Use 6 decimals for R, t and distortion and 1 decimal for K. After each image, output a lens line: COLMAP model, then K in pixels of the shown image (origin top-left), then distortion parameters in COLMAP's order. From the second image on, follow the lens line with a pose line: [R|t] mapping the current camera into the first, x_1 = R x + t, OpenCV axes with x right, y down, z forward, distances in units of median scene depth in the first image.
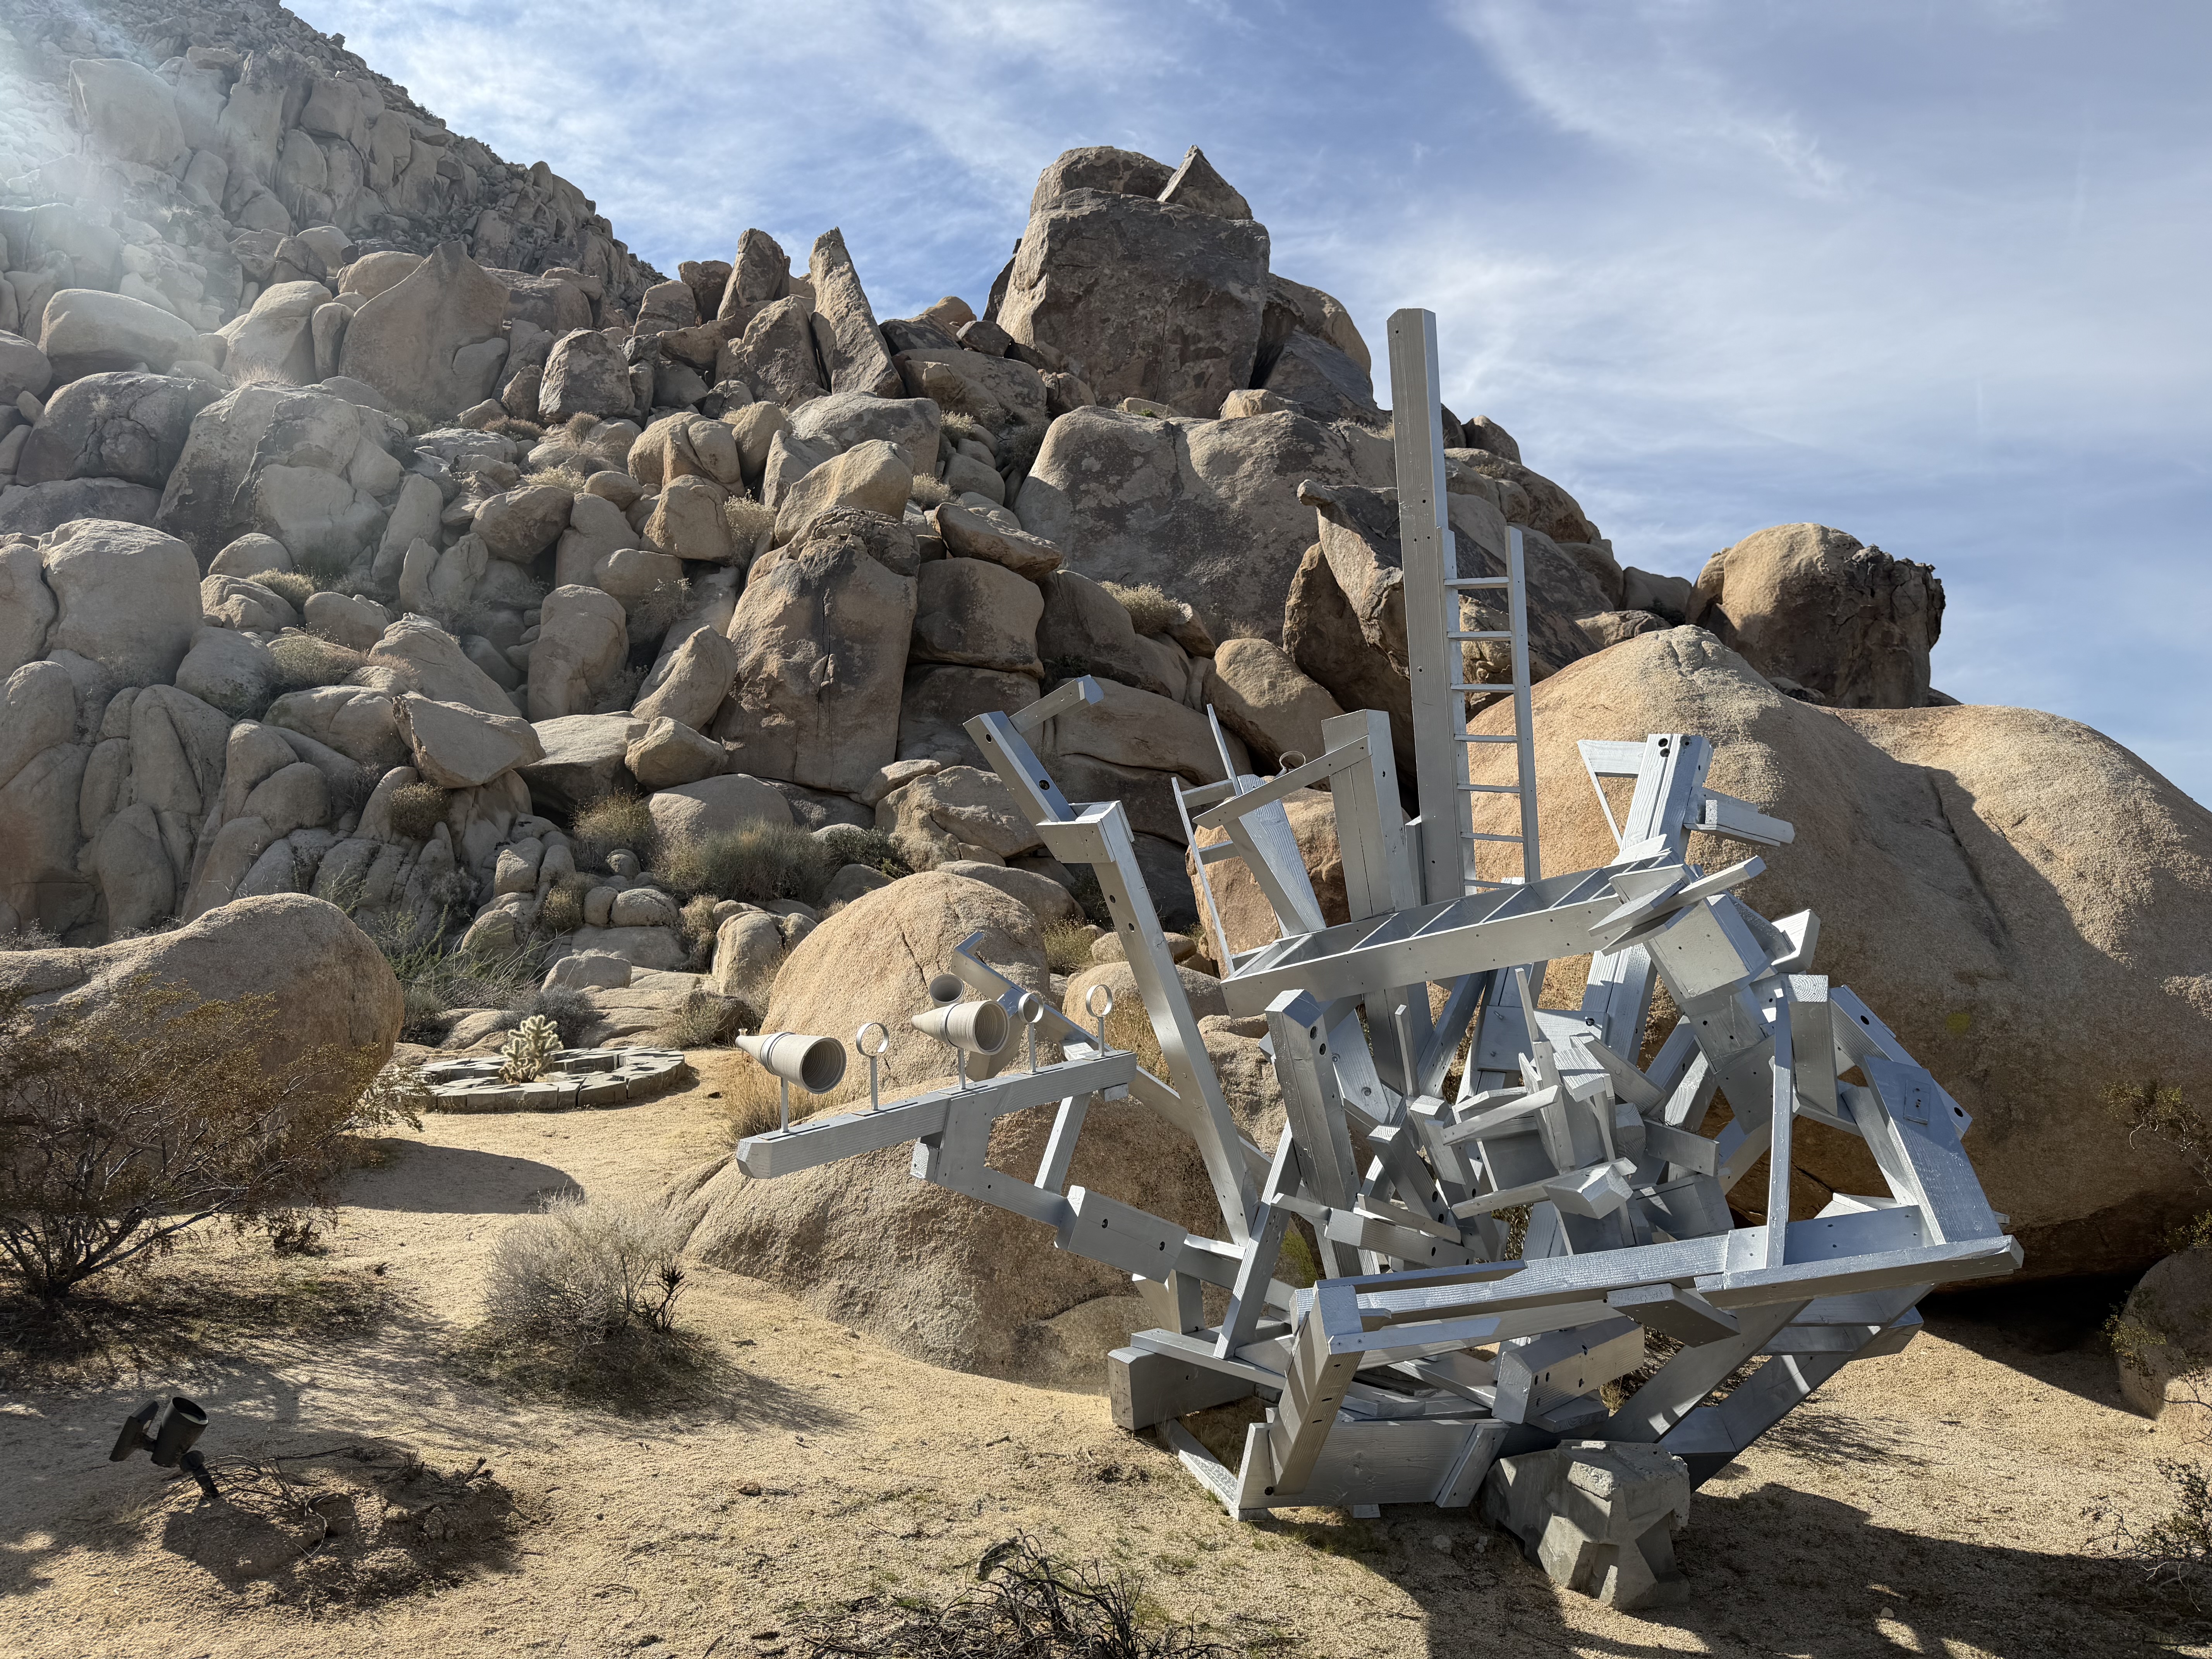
lens RADIAL K [[1372.1, 0, 1106.0], [0, 1372.1, 829.5], [0, 0, 1]] dist [0.002175, -0.034515]
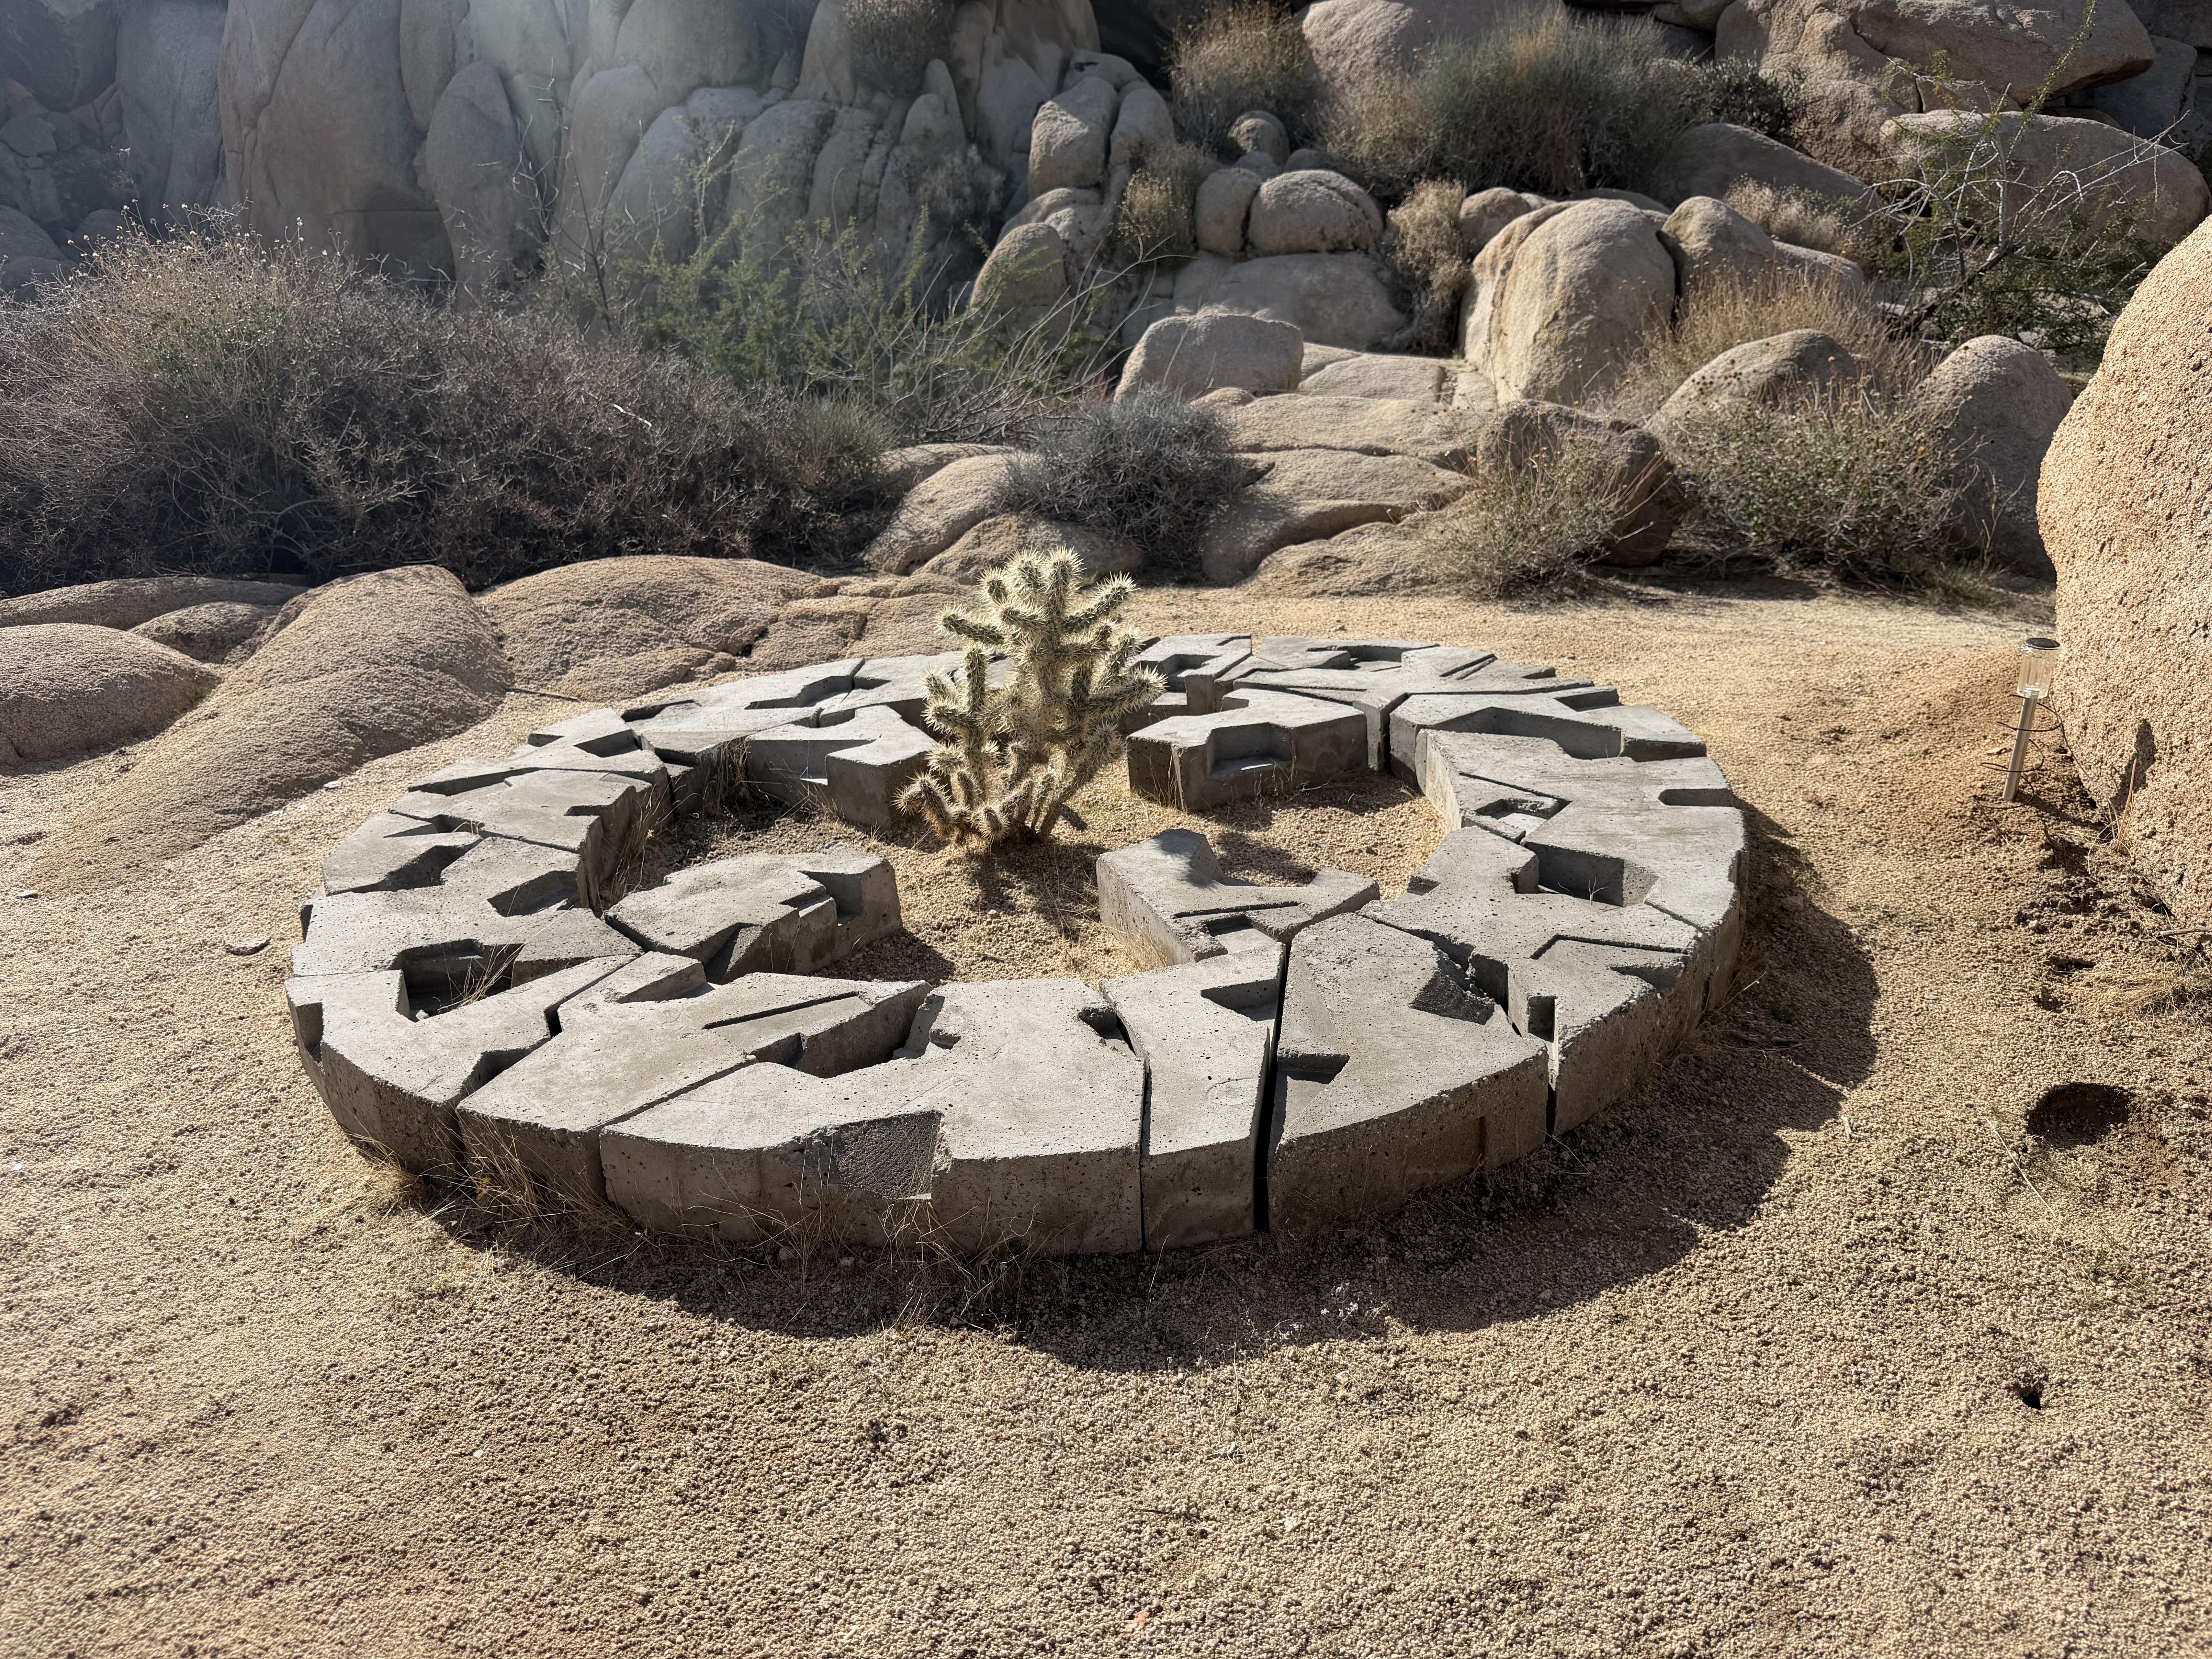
lens RADIAL K [[1372.1, 0, 1106.0], [0, 1372.1, 829.5], [0, 0, 1]] dist [0.002175, -0.034515]
pose [[0.915910, 0.129265, -0.379999, -0.195984], [0.042916, 0.909757, 0.412917, 0.052757], [0.399082, -0.394503, 0.827708, 0.496658]]
